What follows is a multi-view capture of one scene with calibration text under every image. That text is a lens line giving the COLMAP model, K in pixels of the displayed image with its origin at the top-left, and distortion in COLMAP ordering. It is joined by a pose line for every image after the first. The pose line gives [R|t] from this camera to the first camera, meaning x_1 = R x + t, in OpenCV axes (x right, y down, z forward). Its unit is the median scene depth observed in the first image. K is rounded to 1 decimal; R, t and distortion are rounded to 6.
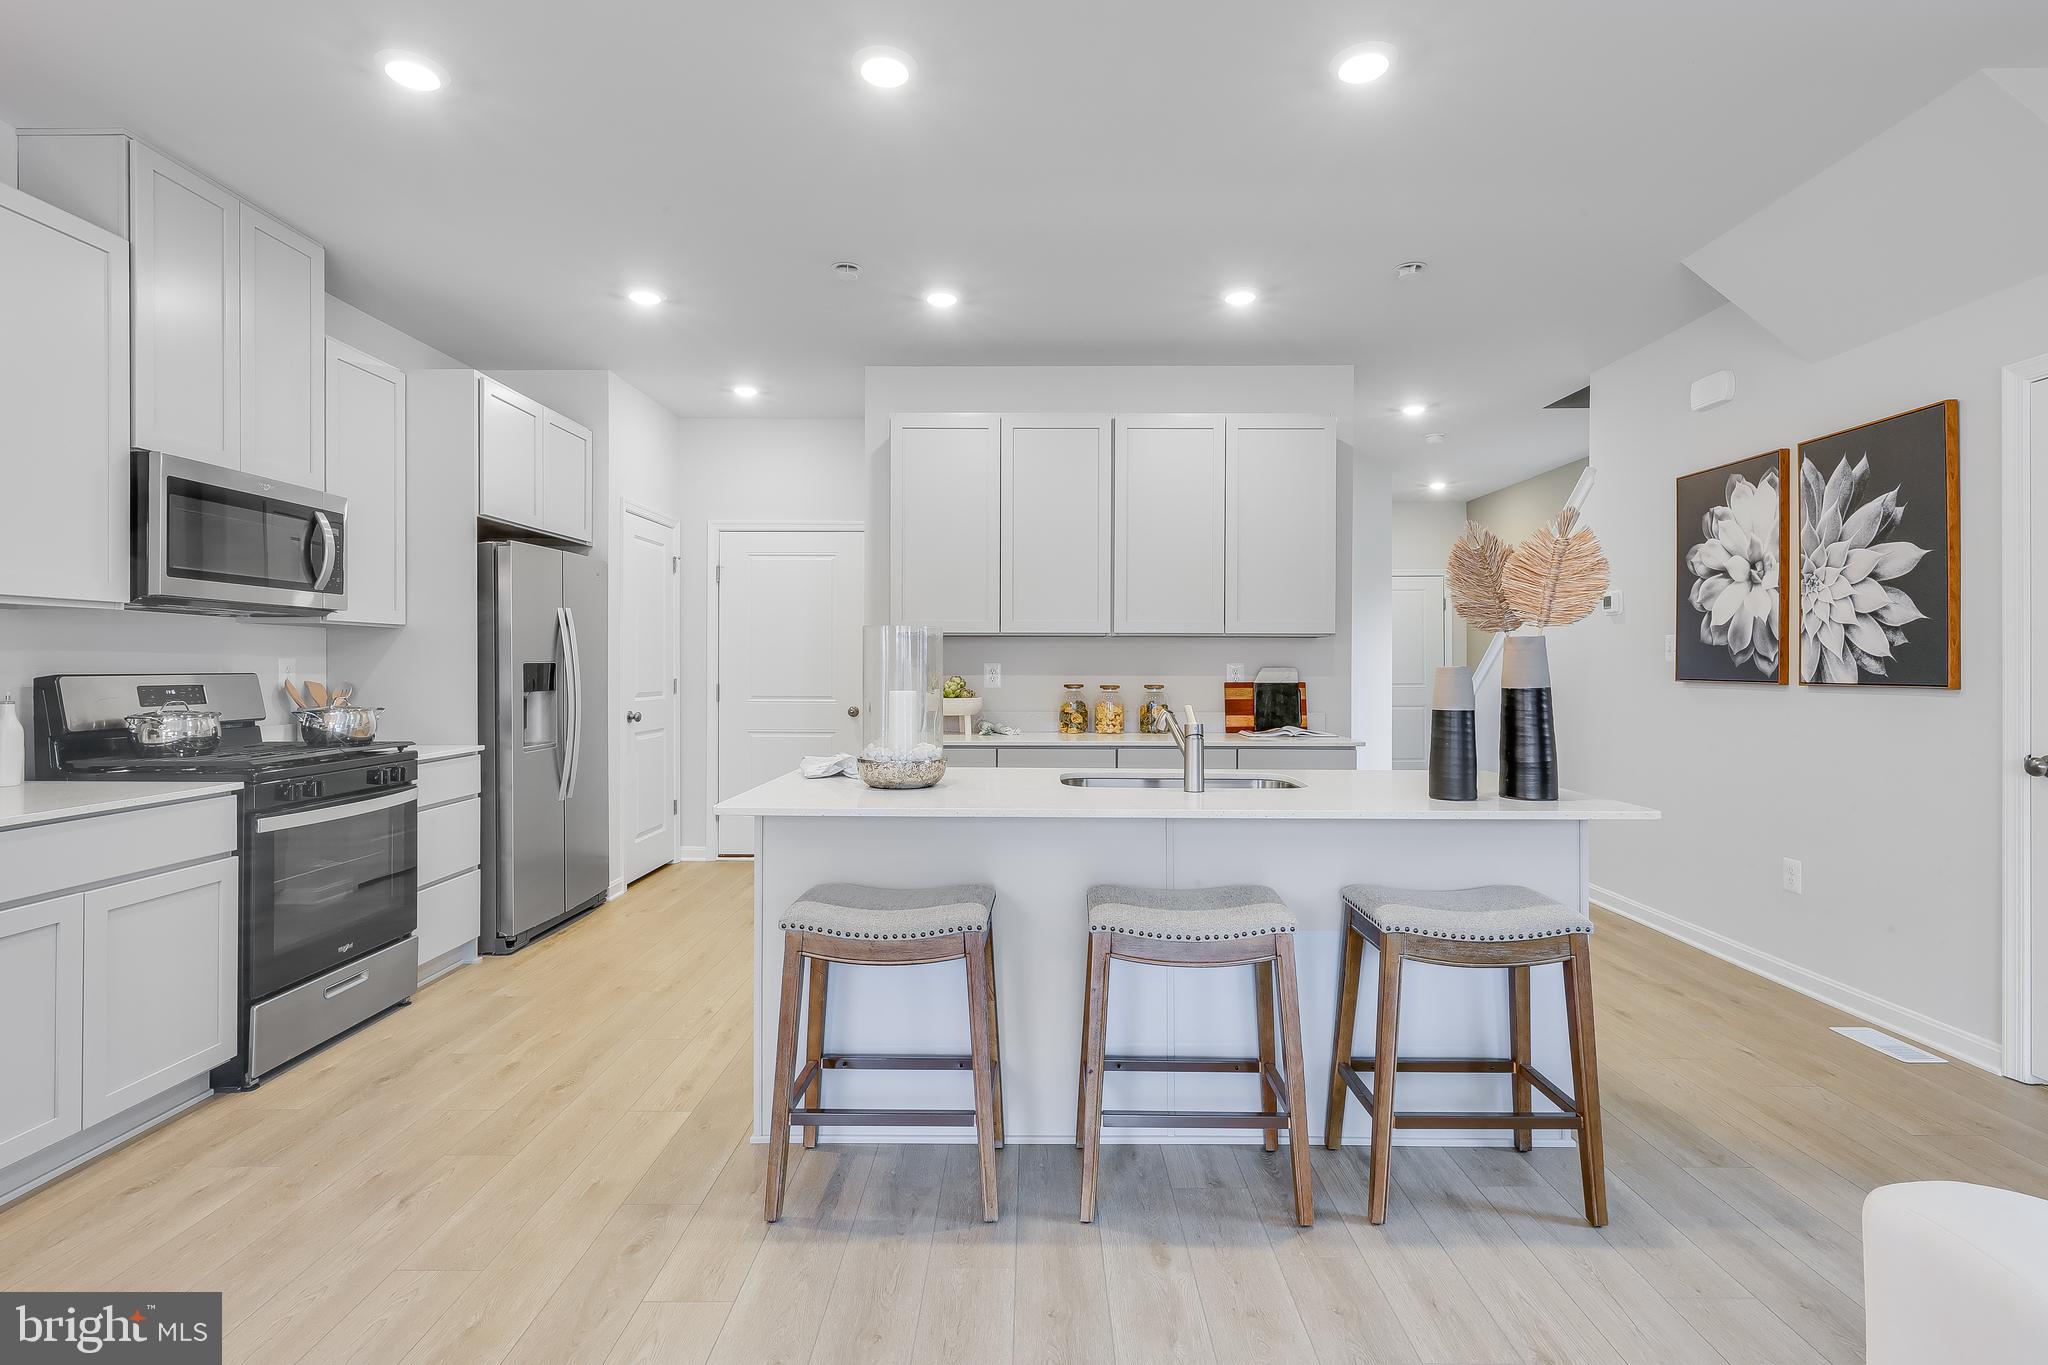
lens RADIAL K [[975.5, 0, 1024.4], [0, 975.5, 666.7], [0, 0, 1]] dist [0.008971, -0.001243]
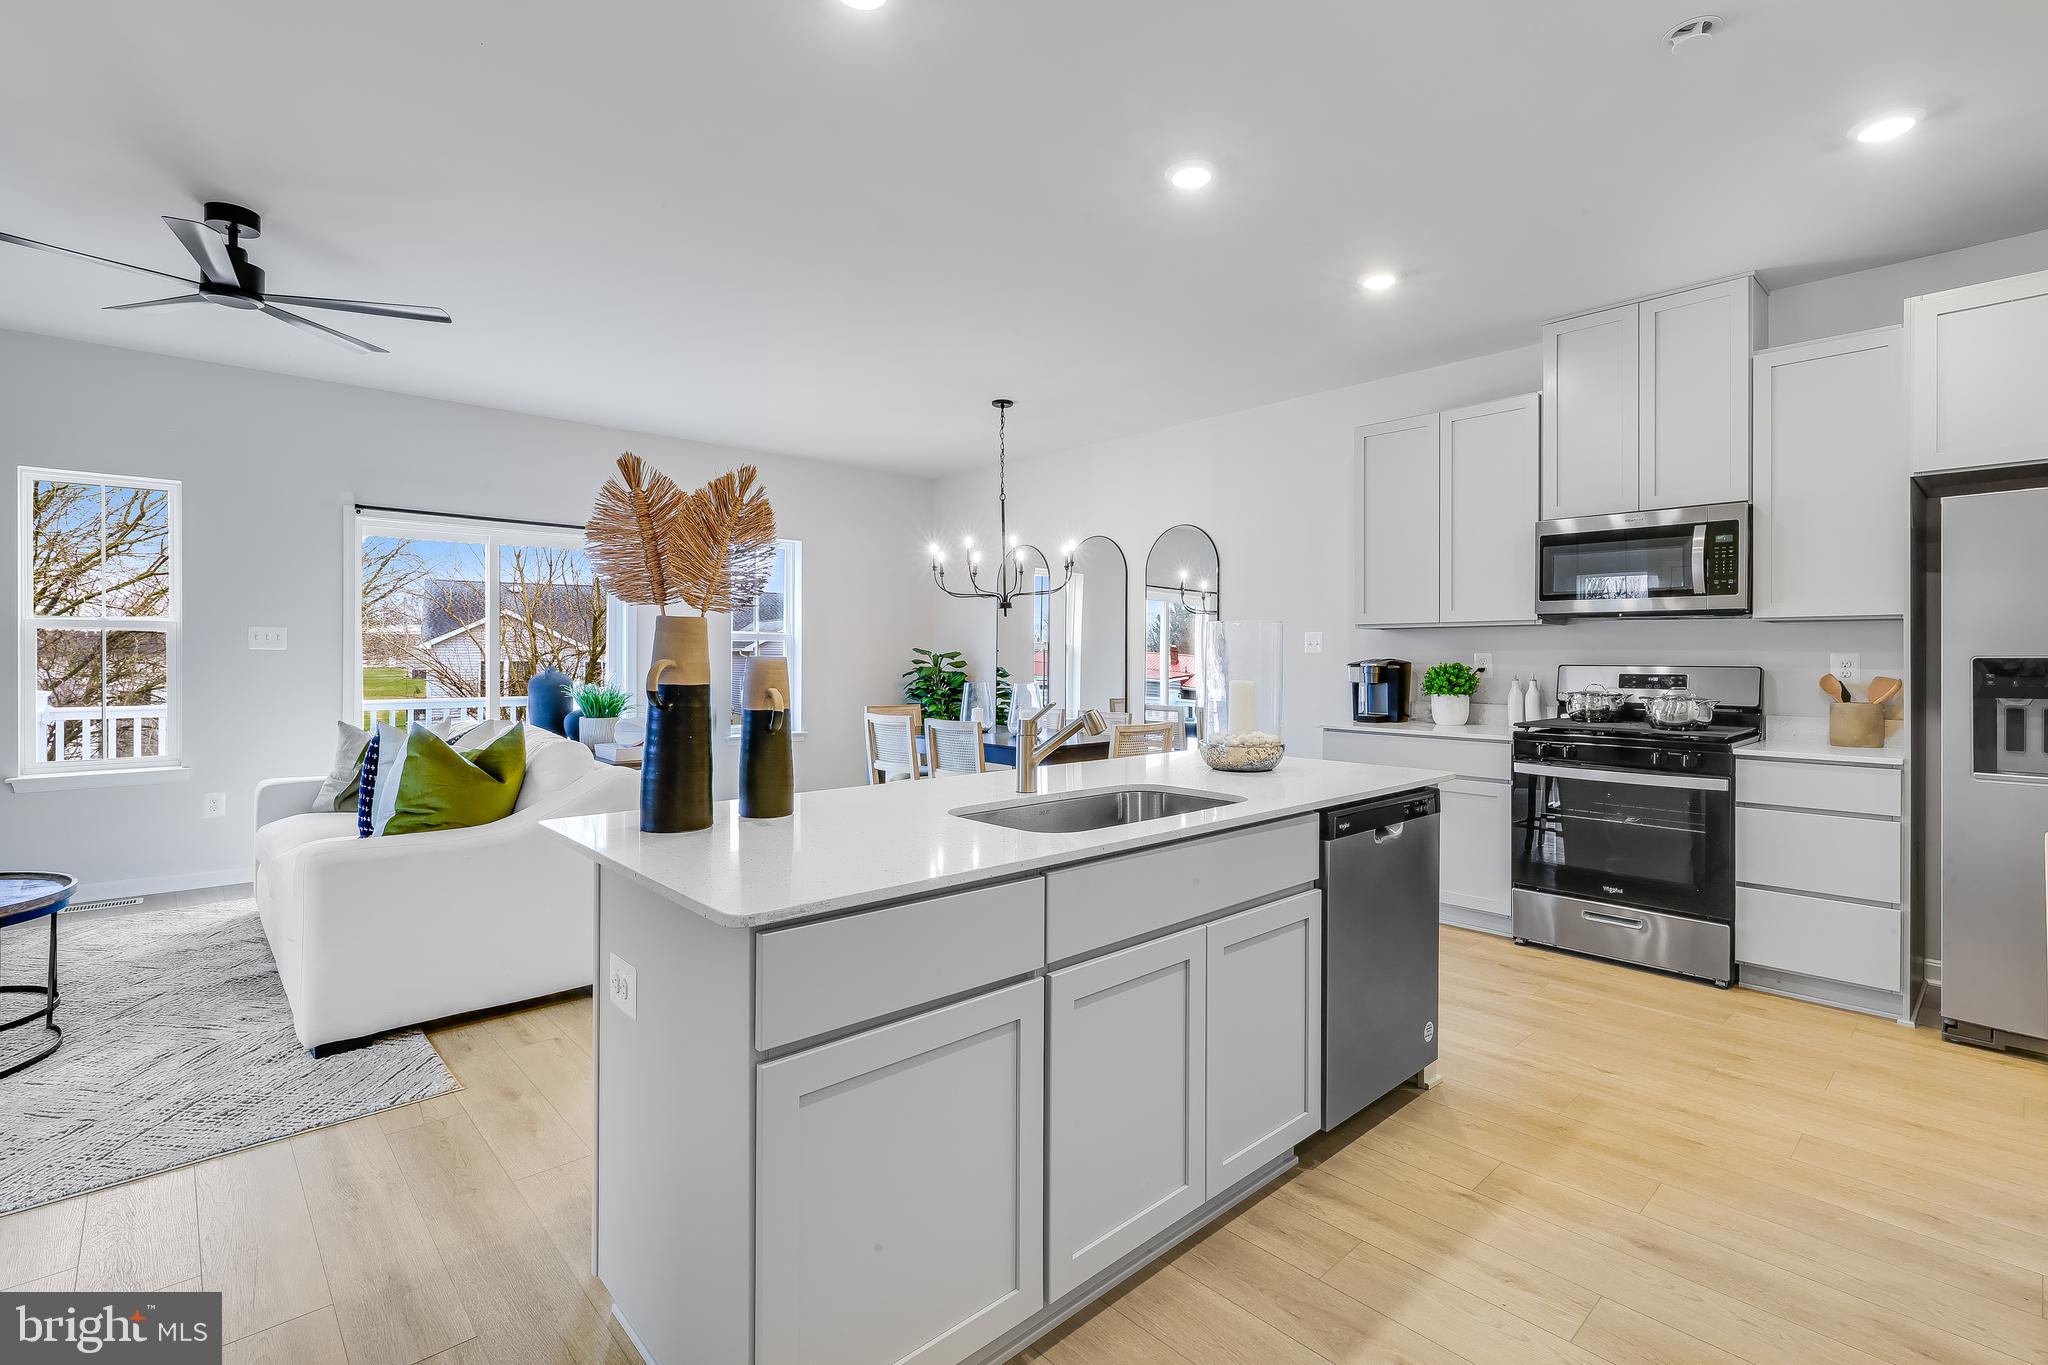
lens RADIAL K [[926.4, 0, 1032.3], [0, 926.4, 656.7], [0, 0, 1]] dist [0.004007, -0.001201]
pose [[-0.723823, -0.001211, -0.689984, 0.575053], [-0.003581, 0.999992, 0.002002, -0.003986], [0.689976, 0.003920, -0.723821, 1.216102]]
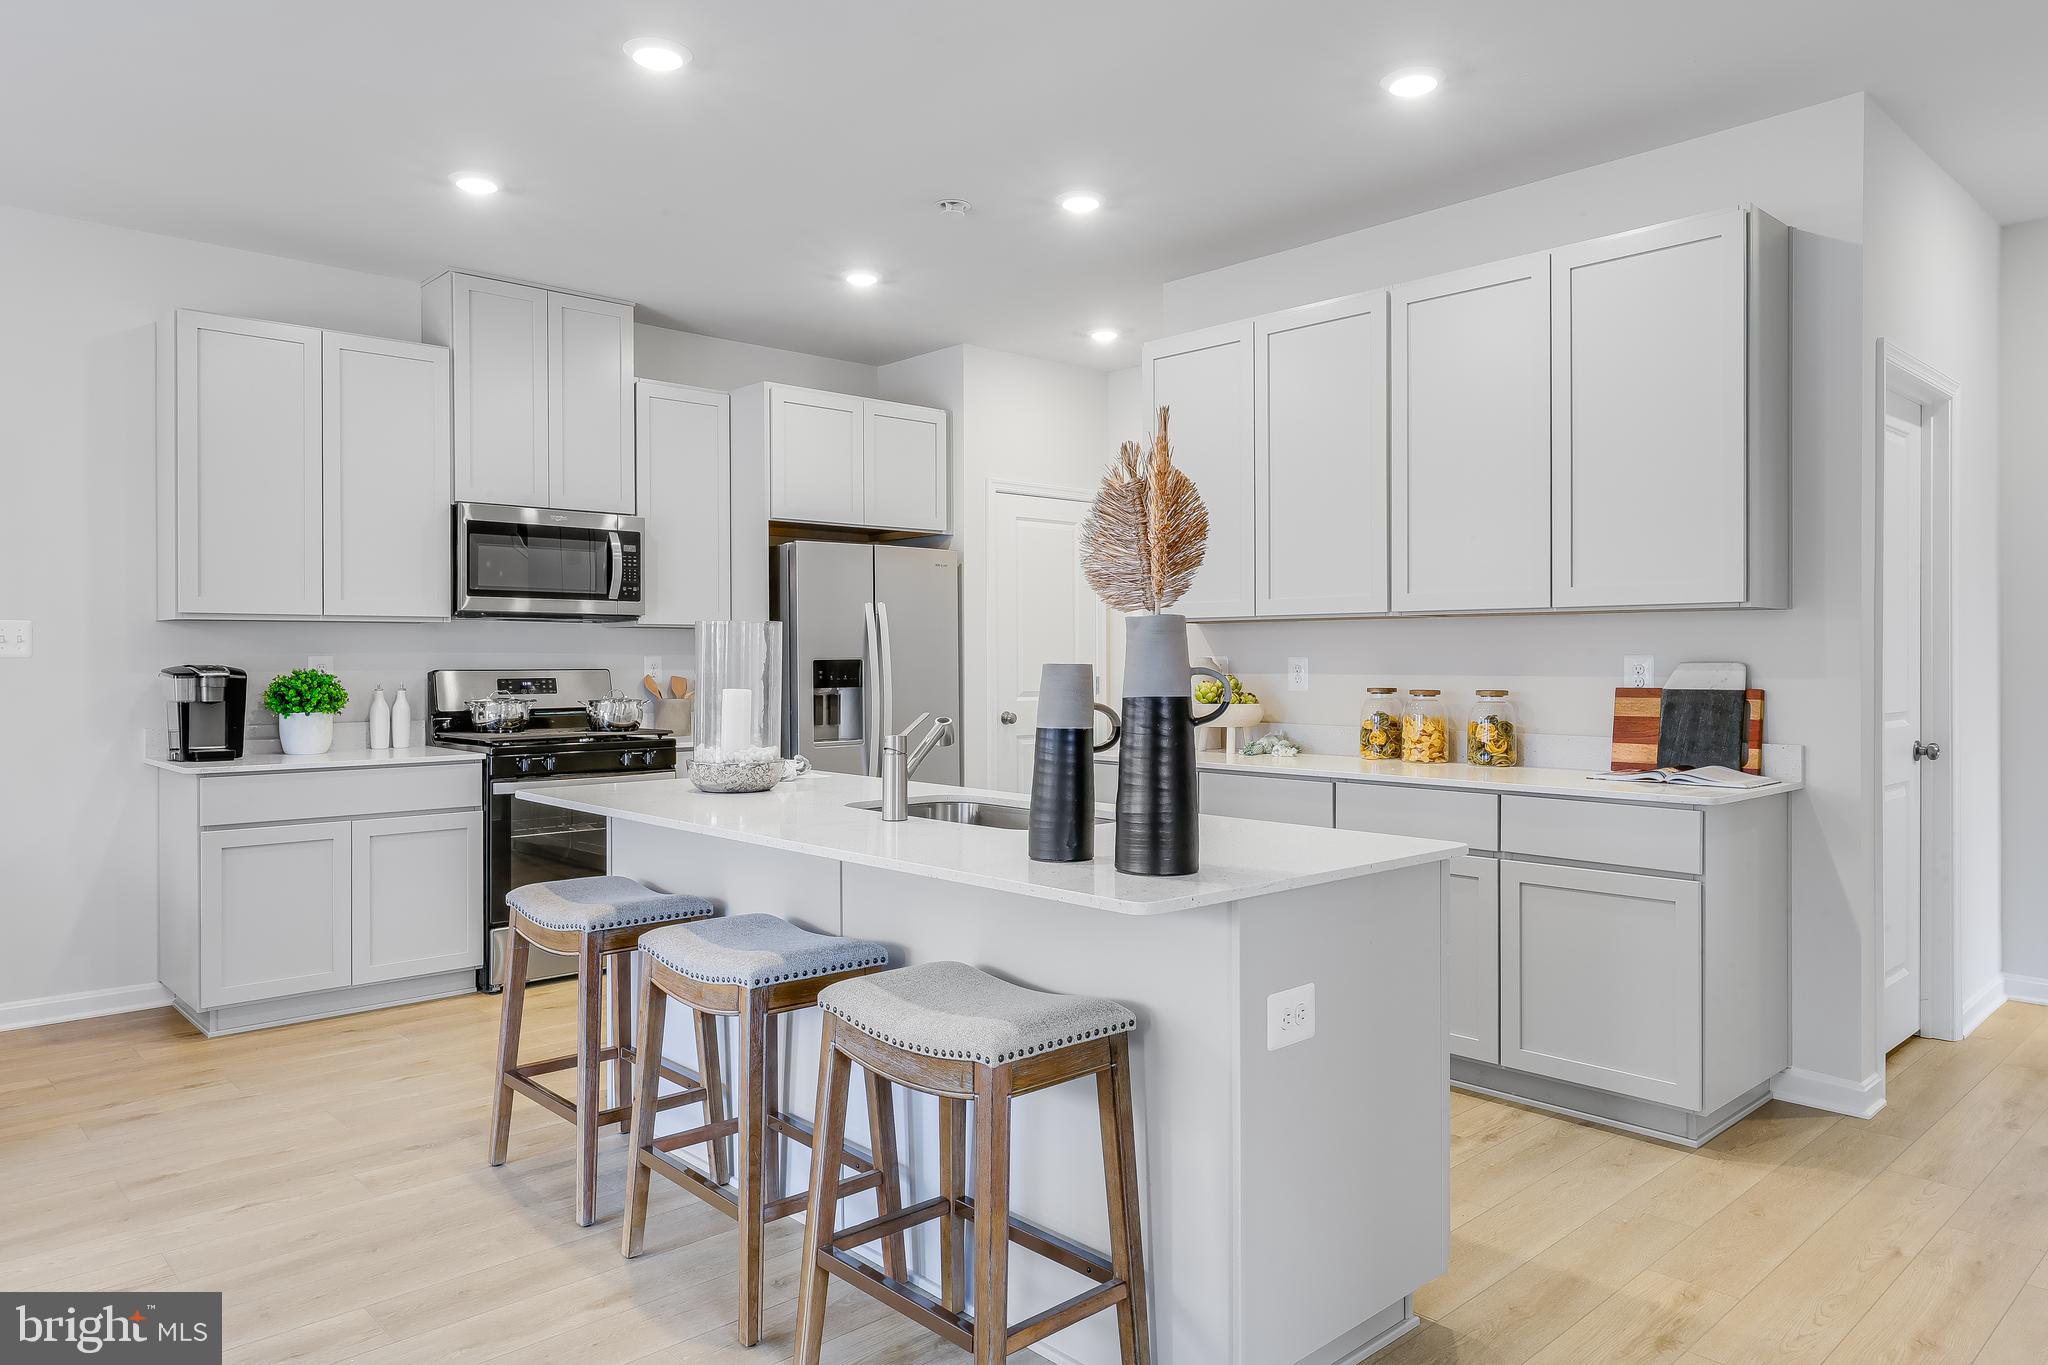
lens RADIAL K [[1334.0, 0, 1039.5], [0, 1334.0, 664.5], [0, 0, 1]] dist [-0.010731, 0.002063]
pose [[0.695938, 0.000128, -0.718102, 0.772798], [0.002768, 0.999992, 0.002860, -0.002049], [0.718097, -0.003978, 0.695932, 0.245149]]
